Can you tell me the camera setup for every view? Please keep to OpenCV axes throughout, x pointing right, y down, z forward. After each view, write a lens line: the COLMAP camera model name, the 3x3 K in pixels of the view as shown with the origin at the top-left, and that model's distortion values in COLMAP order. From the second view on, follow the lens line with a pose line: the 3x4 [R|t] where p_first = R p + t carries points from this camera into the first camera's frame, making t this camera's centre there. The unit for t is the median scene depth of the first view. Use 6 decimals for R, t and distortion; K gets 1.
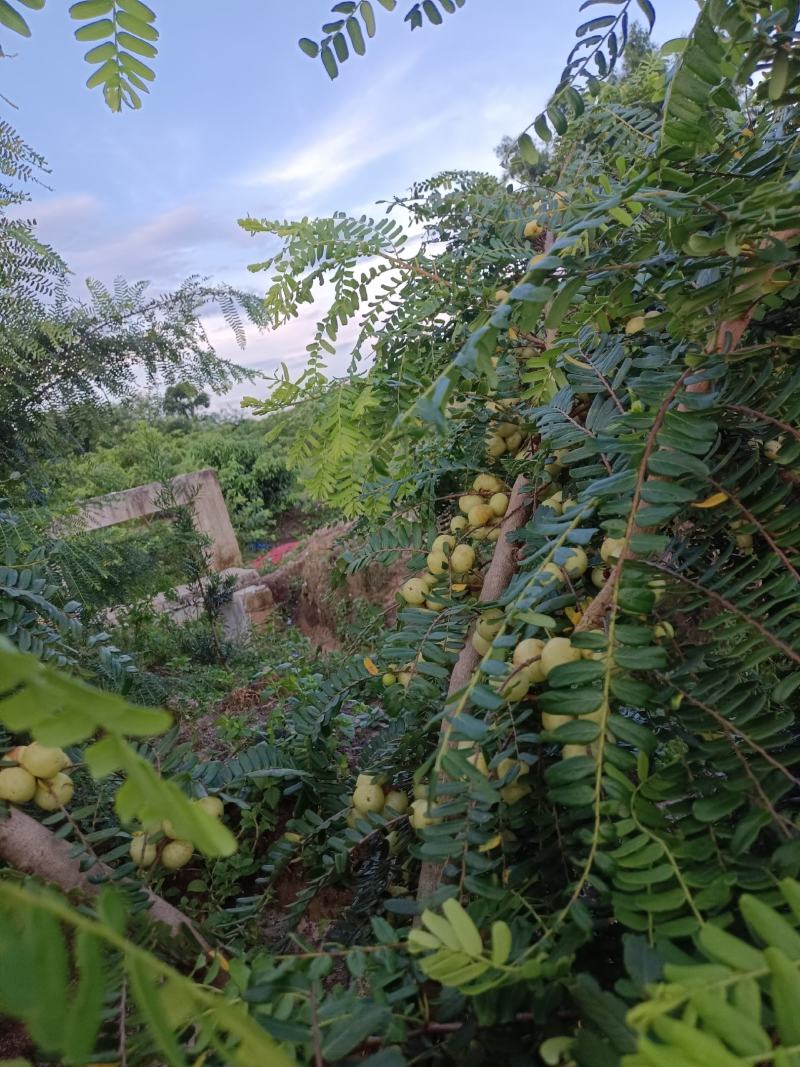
lens RADIAL K [[805.4, 0, 399.7], [0, 805.4, 533.2], [0, 0, 1]] dist [0.000325, -0.000049]
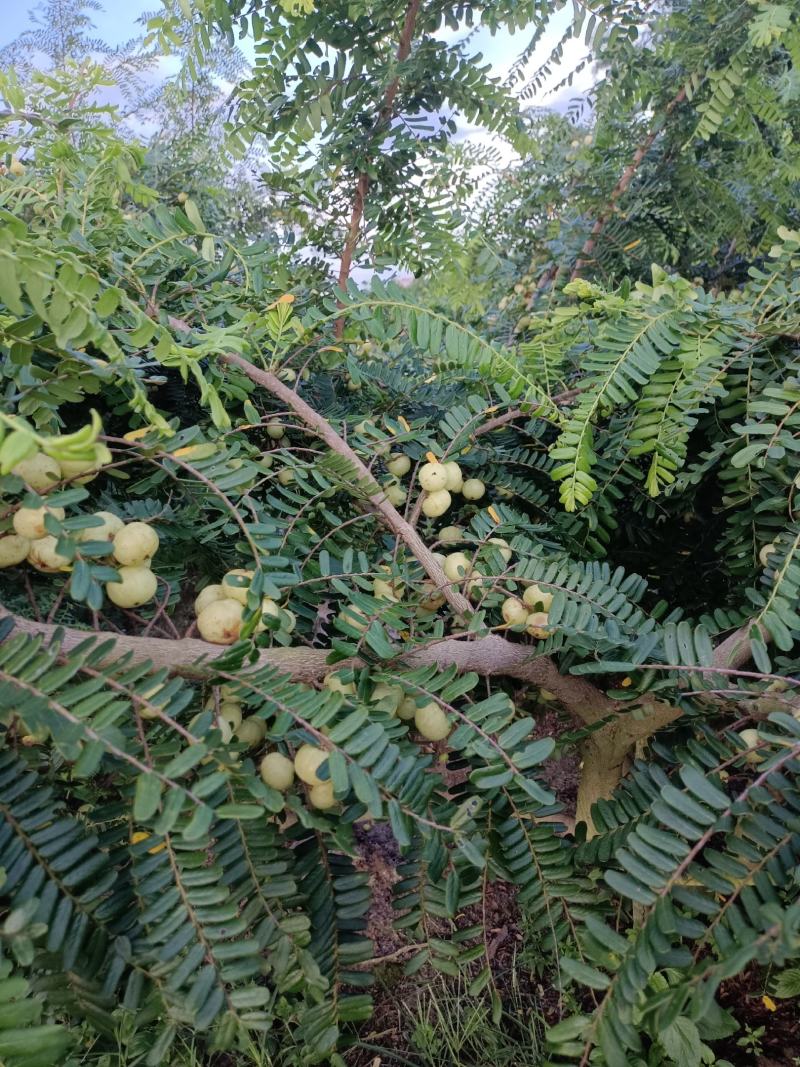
lens RADIAL K [[805.4, 0, 400.4], [0, 805.4, 533.8], [0, 0, 1]] dist [0.000325, -0.000049]
pose [[0.994267, 0.095546, -0.047998, -0.054383], [-0.088856, 0.988024, 0.126145, 0.304000], [0.059475, -0.121157, 0.990850, -1.041102]]
